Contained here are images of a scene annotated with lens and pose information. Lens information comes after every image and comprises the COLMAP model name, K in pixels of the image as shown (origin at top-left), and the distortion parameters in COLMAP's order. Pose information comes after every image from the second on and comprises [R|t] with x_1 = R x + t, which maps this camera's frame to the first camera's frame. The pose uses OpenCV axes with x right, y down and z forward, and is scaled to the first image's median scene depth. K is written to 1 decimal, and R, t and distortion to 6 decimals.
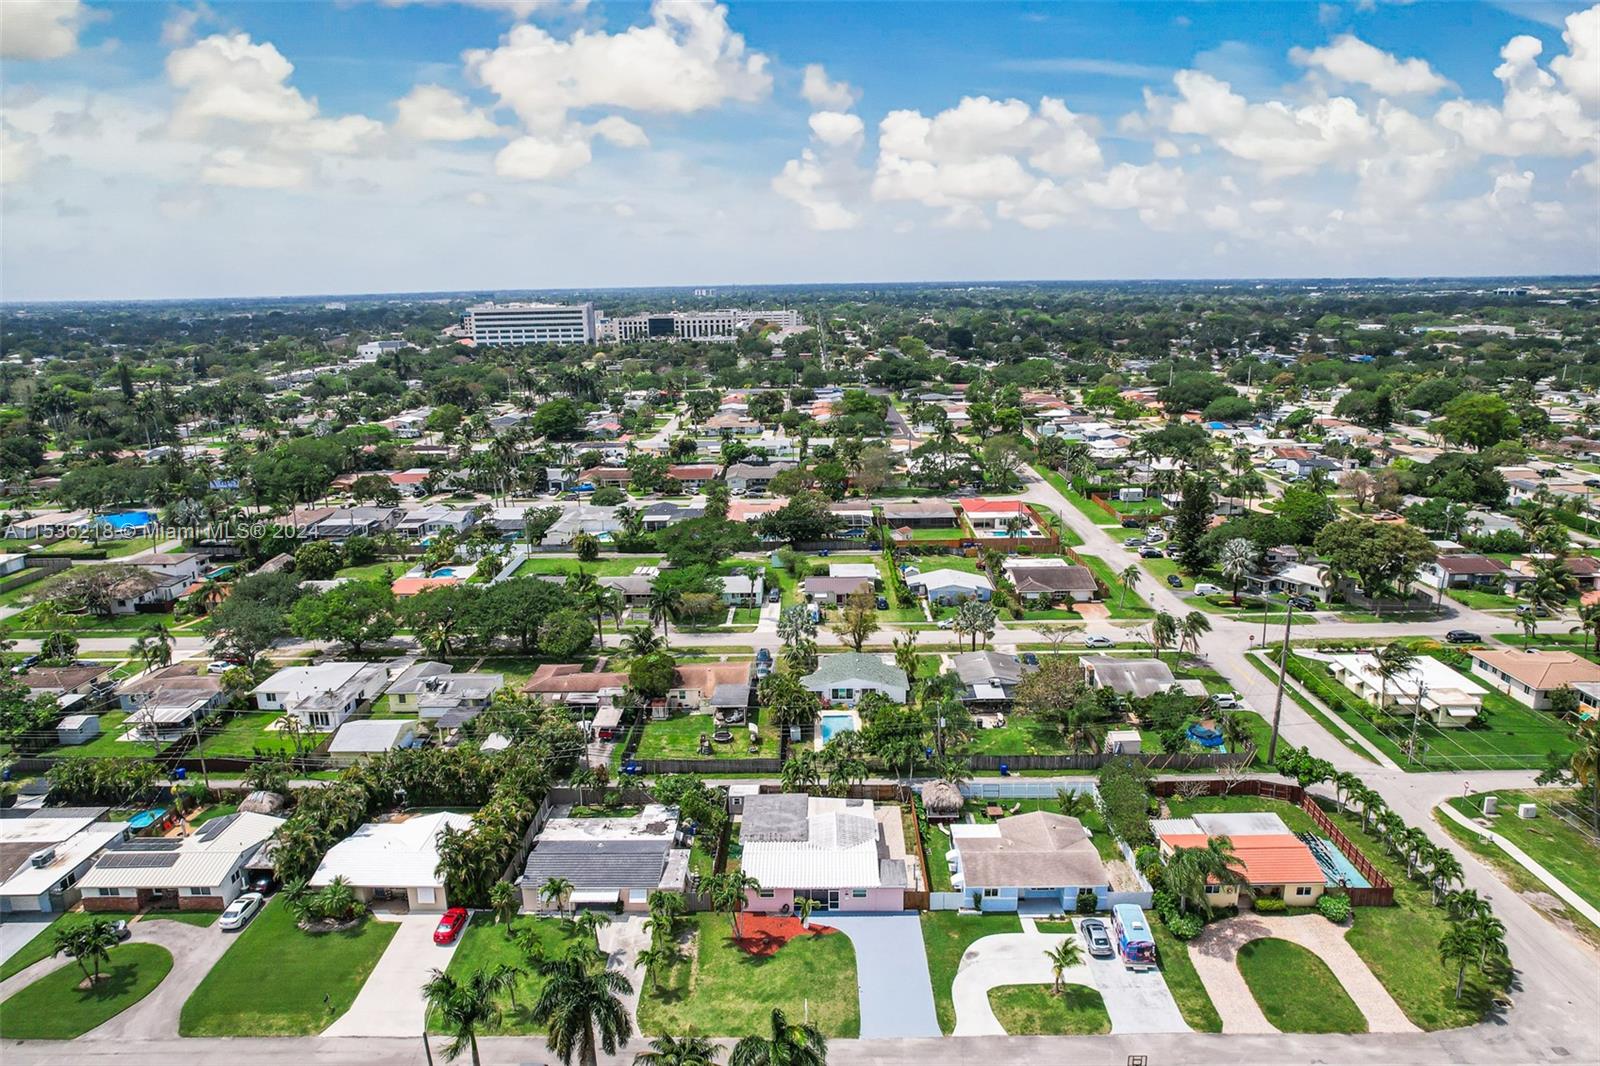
lens RADIAL K [[1012.6, 0, 800.0], [0, 1012.6, 533.0], [0, 0, 1]] dist [-0.082325, -0.000510]
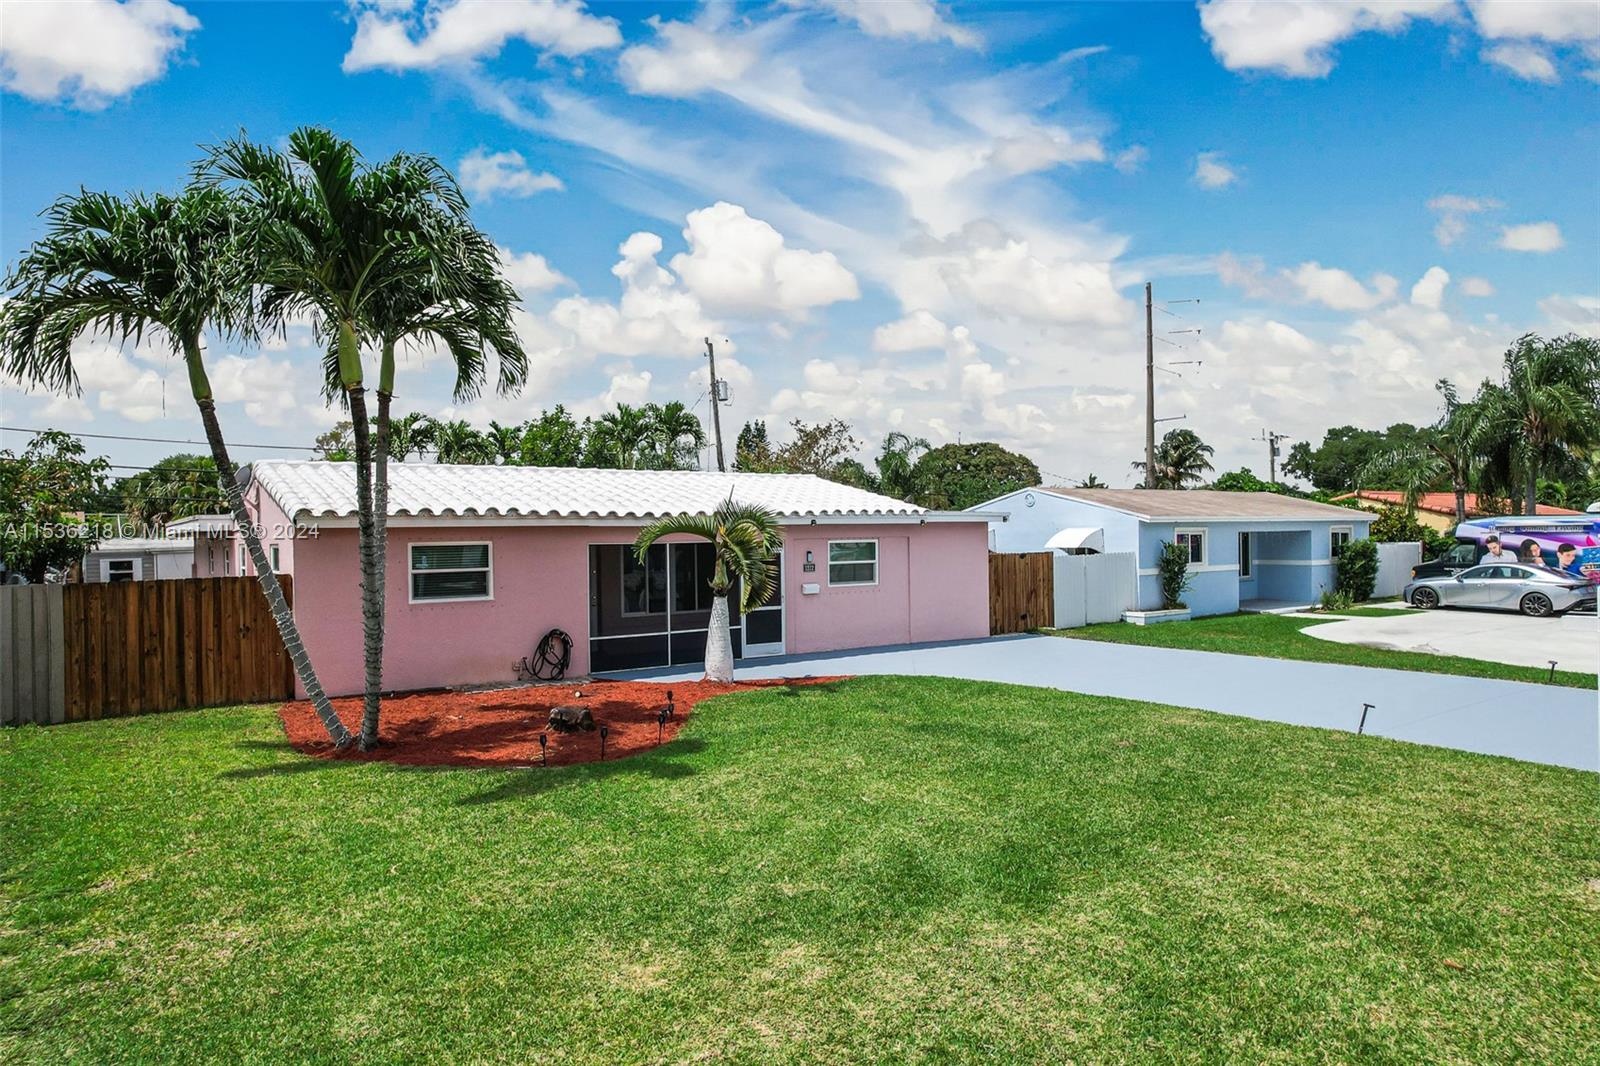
lens RADIAL K [[1024.1, 0, 800.0], [0, 1024.1, 533.0], [0, 0, 1]] dist [-0.079303, 0.076407]
pose [[0.802084, 0.005813, 0.597183, -0.096650], [0.146328, 0.967559, -0.205953, 0.422845], [-0.579007, 0.252577, 0.775214, 0.868151]]
